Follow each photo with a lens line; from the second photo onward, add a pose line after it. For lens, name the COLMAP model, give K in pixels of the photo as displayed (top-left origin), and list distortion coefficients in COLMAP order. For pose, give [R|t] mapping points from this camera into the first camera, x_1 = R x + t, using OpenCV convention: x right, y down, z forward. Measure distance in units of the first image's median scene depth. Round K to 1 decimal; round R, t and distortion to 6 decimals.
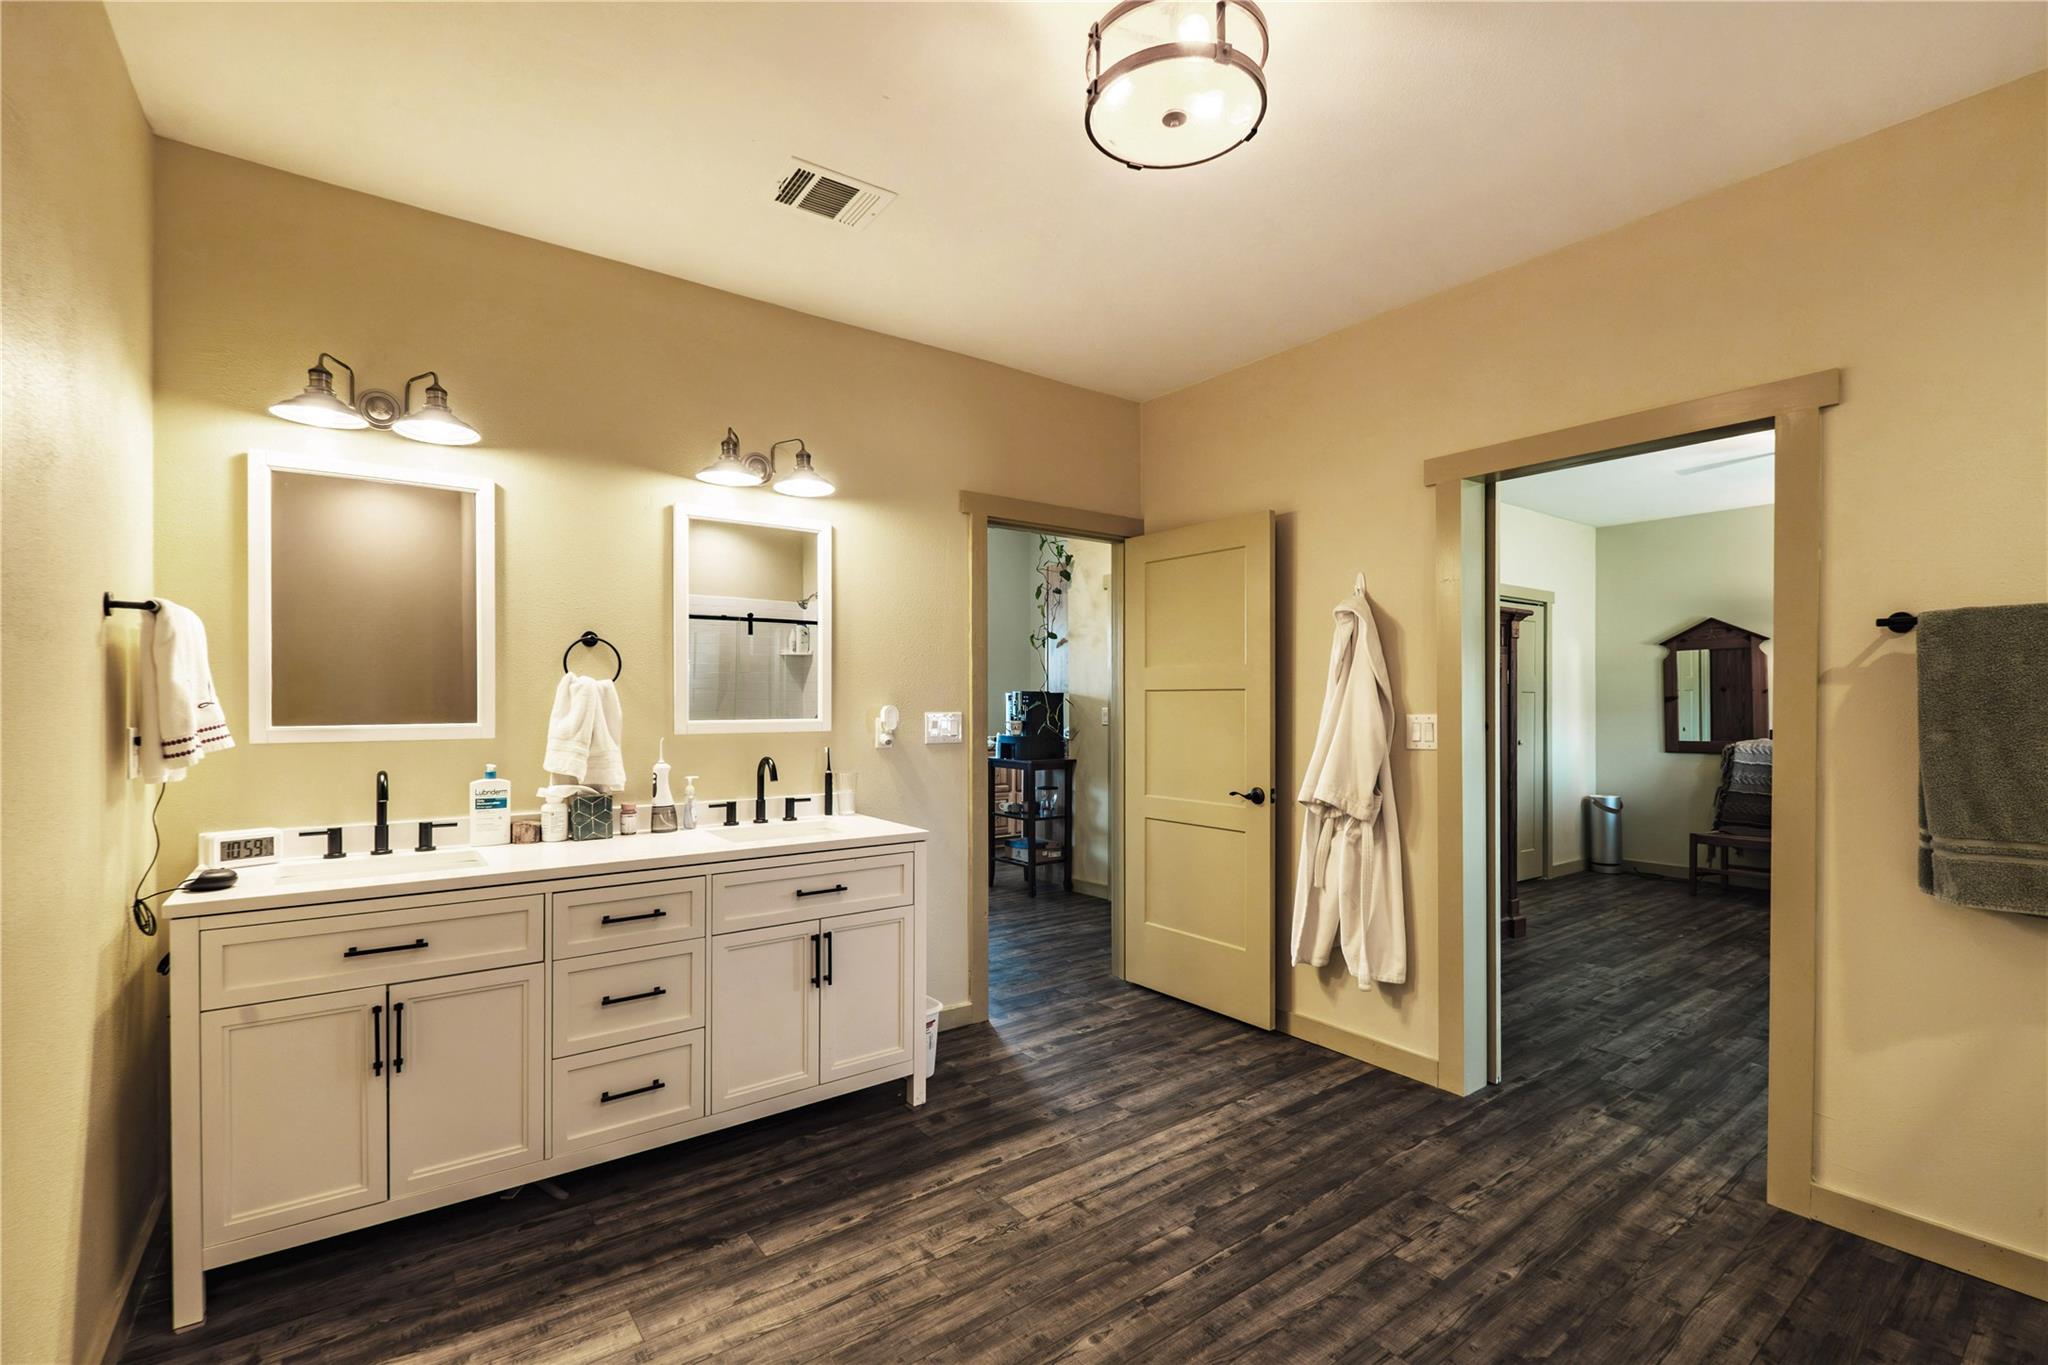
lens RADIAL K [[890.3, 0, 1023.4], [0, 890.3, 693.1], [0, 0, 1]] dist [0.001702, -0.003839]
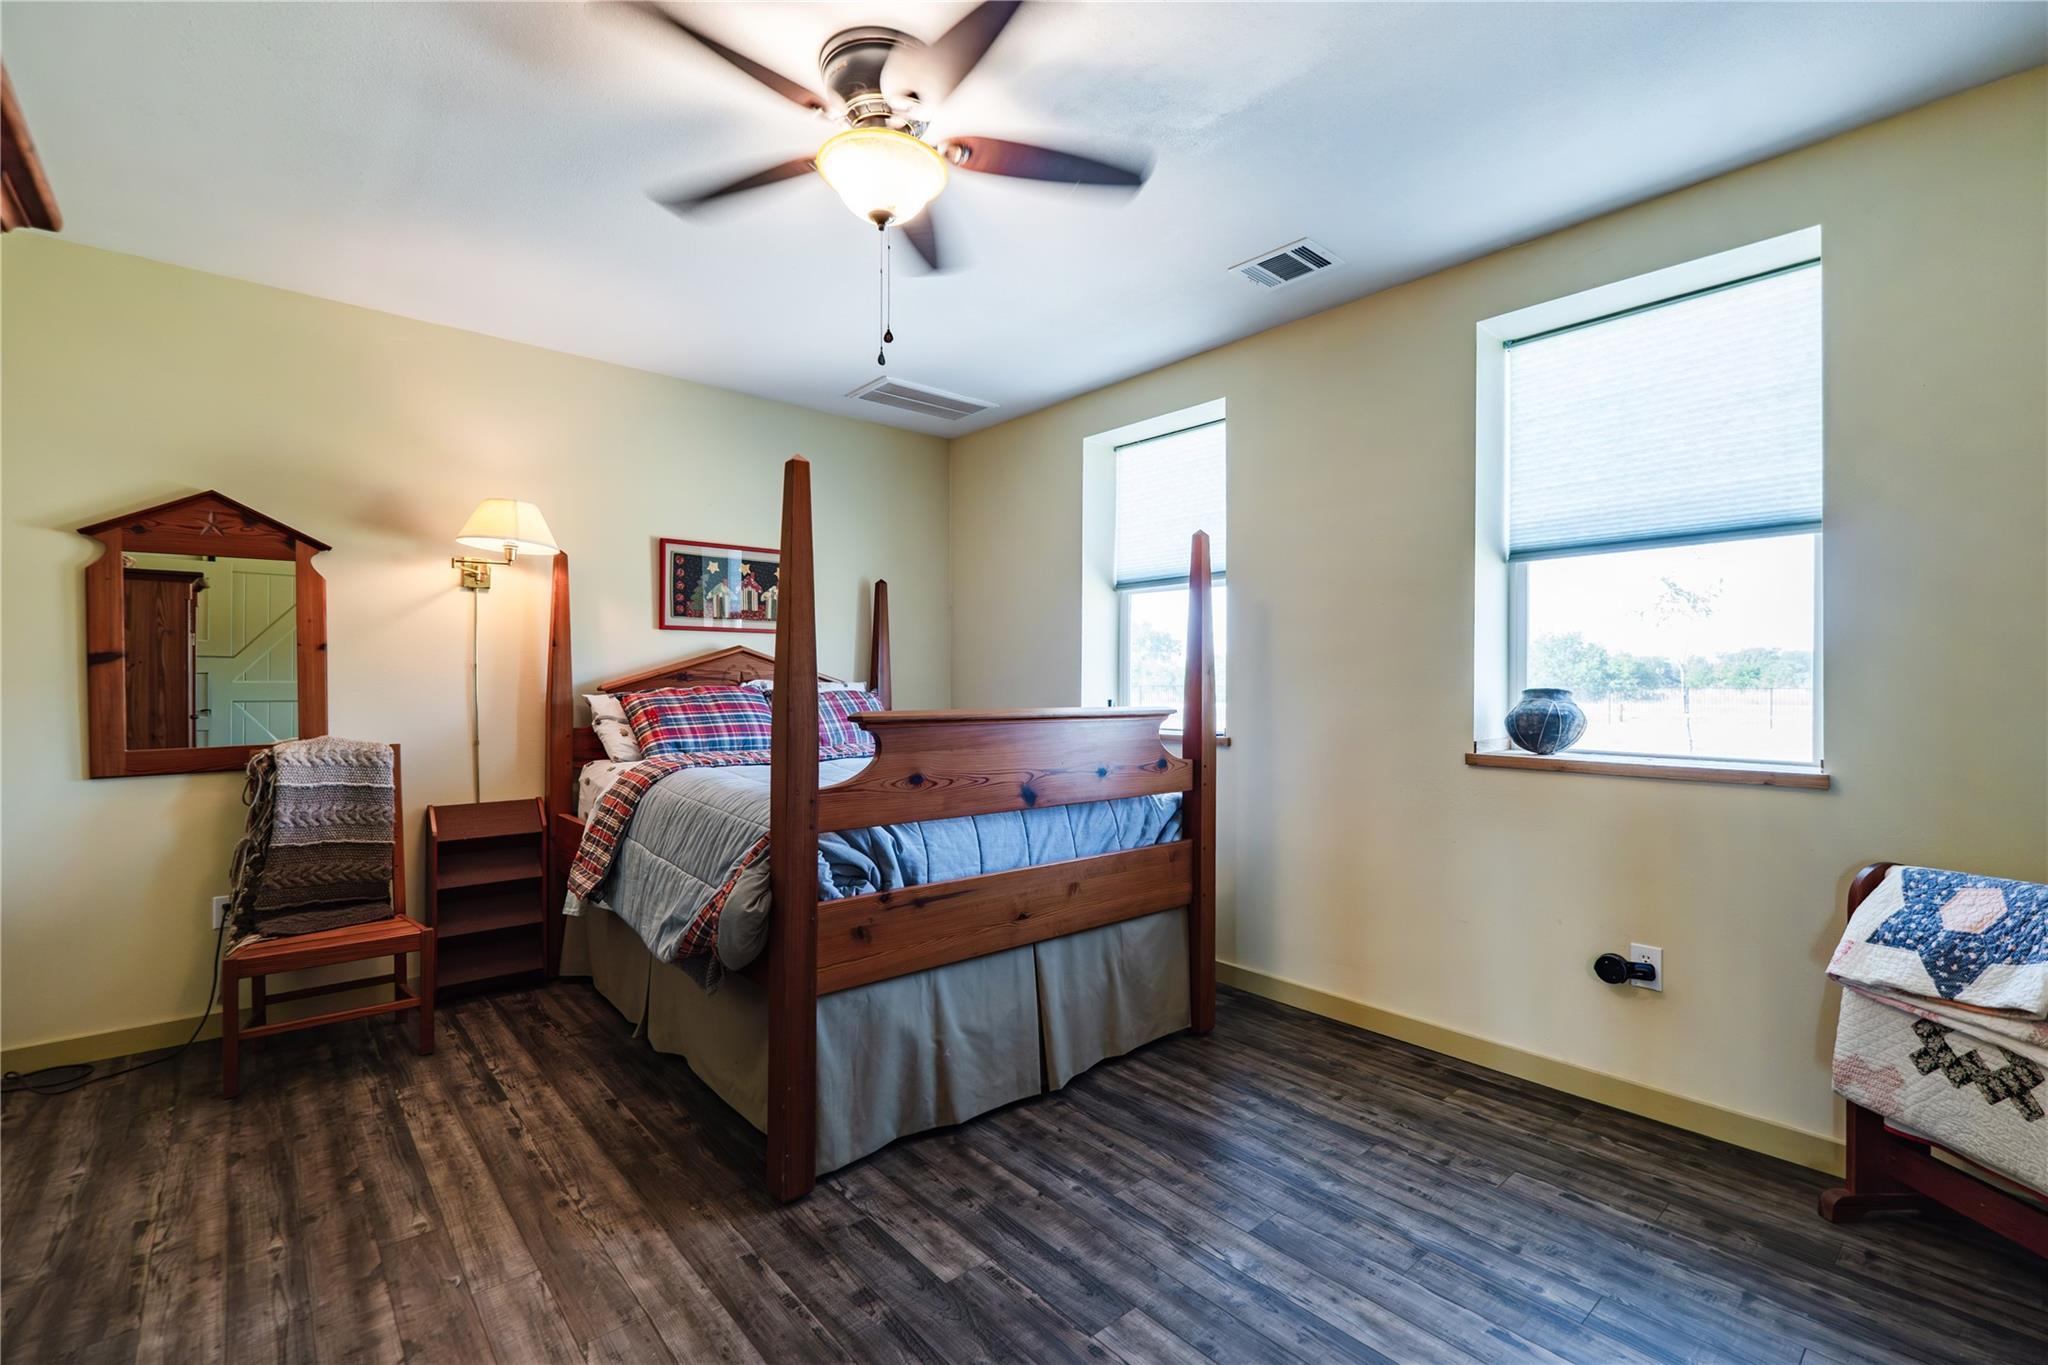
lens RADIAL K [[890.3, 0, 1020.8], [0, 890.3, 681.1], [0, 0, 1]] dist [0.001702, -0.003839]
pose [[-0.078735, -0.002775, 0.996892, 0.269570], [-0.005804, 0.999980, 0.002325, 0.015121], [-0.996879, -0.005603, -0.078750, 0.622089]]
